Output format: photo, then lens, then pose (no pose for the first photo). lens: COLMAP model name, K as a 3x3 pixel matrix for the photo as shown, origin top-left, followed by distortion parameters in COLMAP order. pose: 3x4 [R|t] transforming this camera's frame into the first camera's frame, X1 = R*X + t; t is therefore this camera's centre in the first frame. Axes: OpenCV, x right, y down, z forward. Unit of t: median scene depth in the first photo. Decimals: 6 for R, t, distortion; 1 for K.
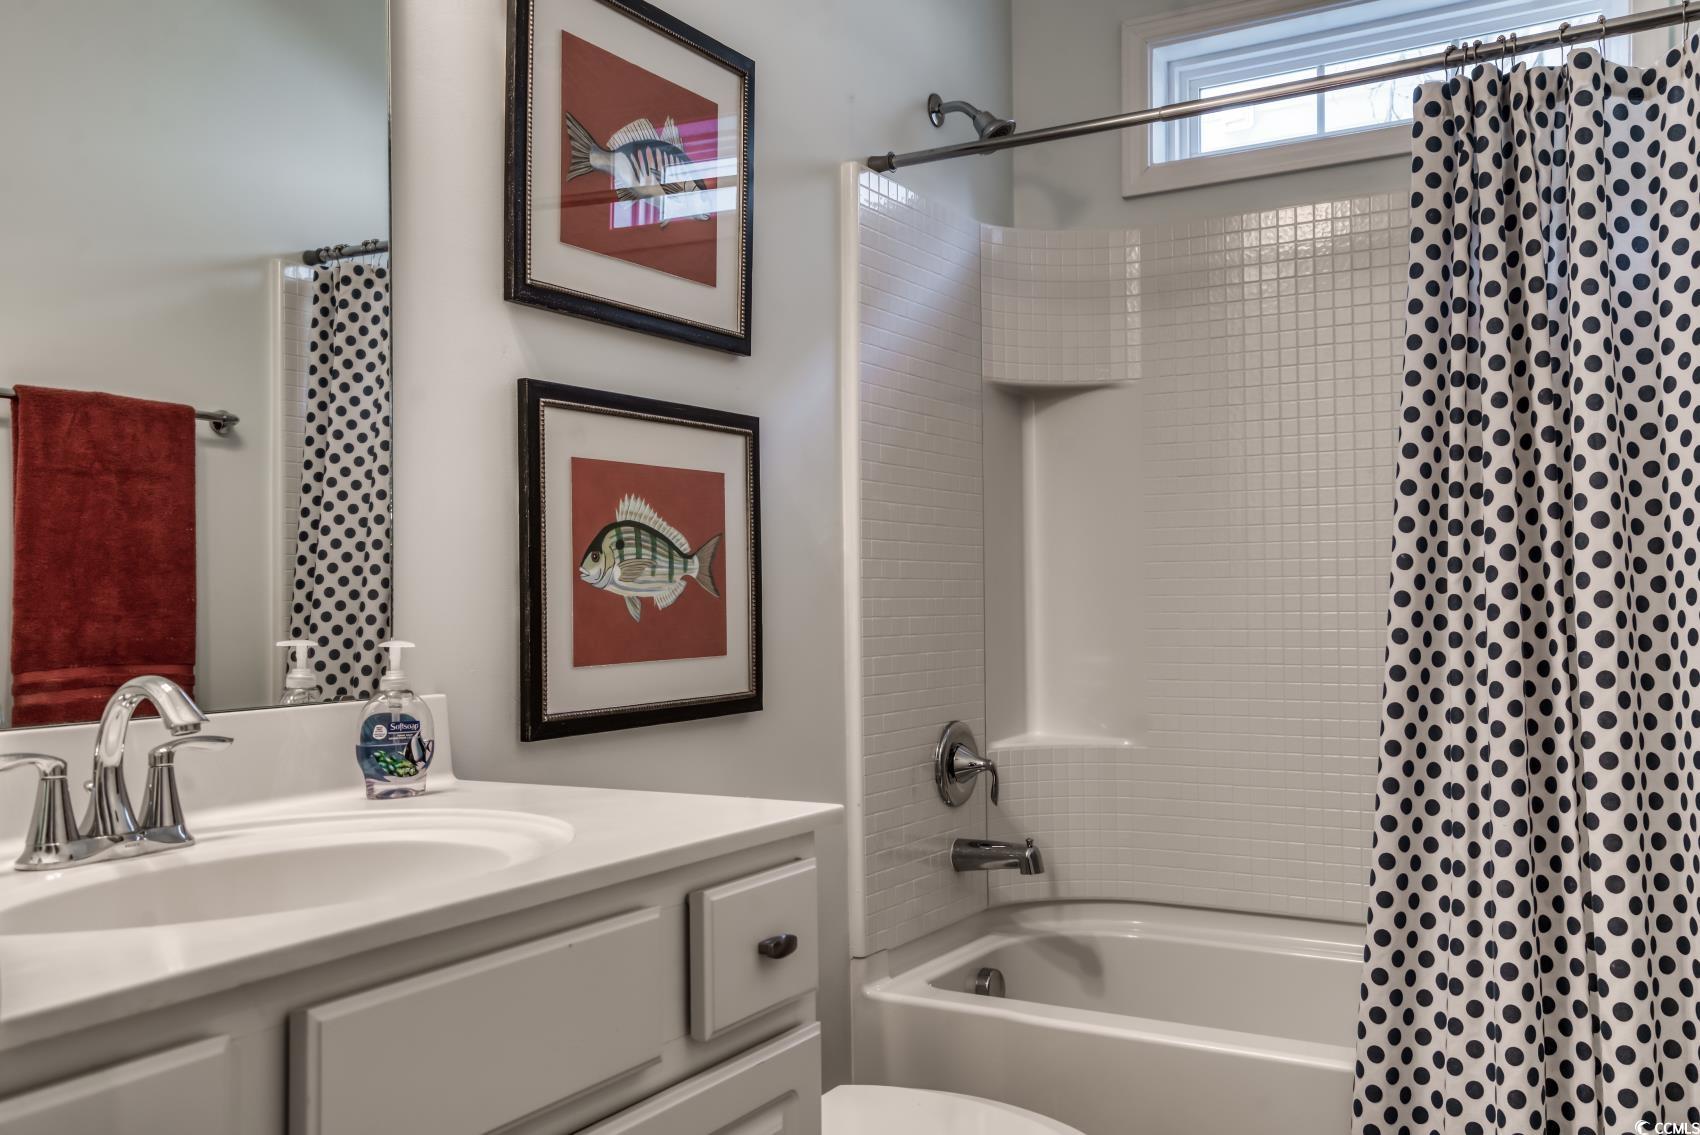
lens RADIAL K [[1511.3, 0, 848.6], [0, 1511.3, 571.0], [0, 0, 1]] dist [-0.014341, -0.004884]
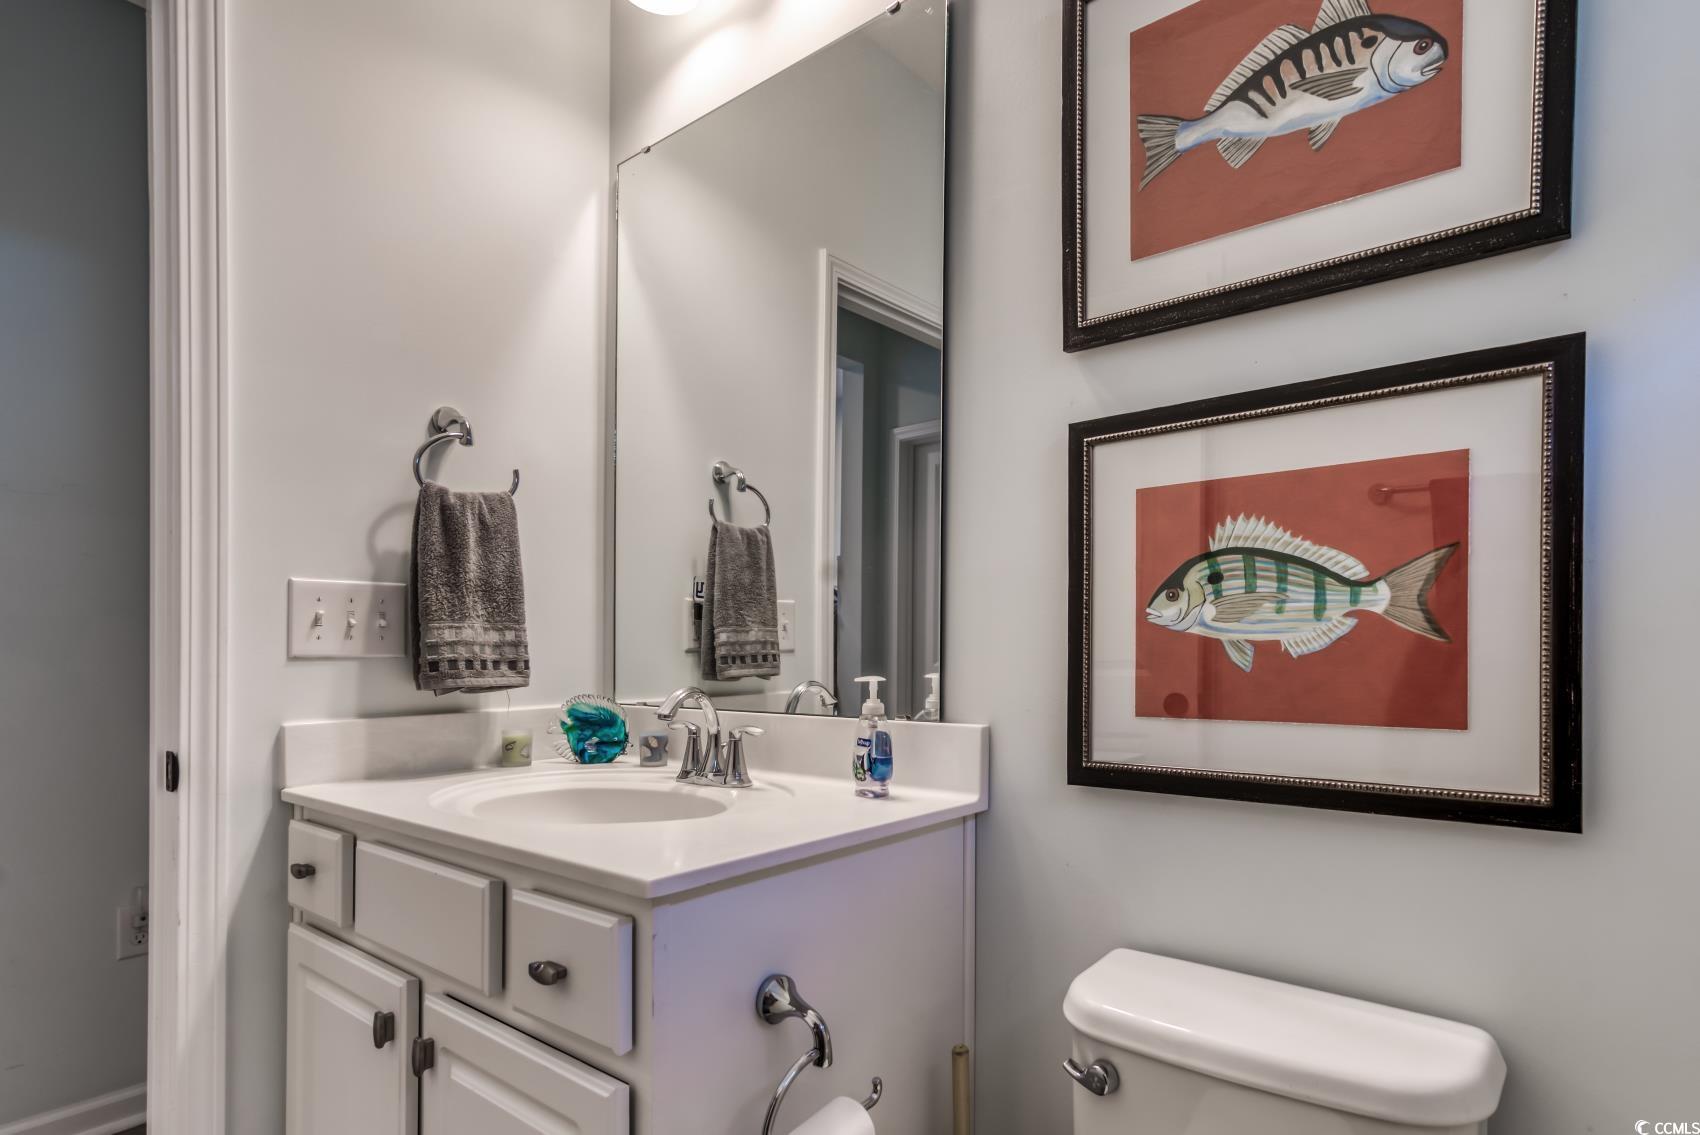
lens RADIAL K [[926.1, 0, 823.1], [0, 926.1, 653.2], [0, 0, 1]] dist [0.004161, 0.000202]
pose [[-0.181783, -0.000845, -0.983338, 0.389399], [0.008124, 0.999964, -0.002362, 0.023352], [0.983305, -0.008418, -0.181770, 0.872330]]
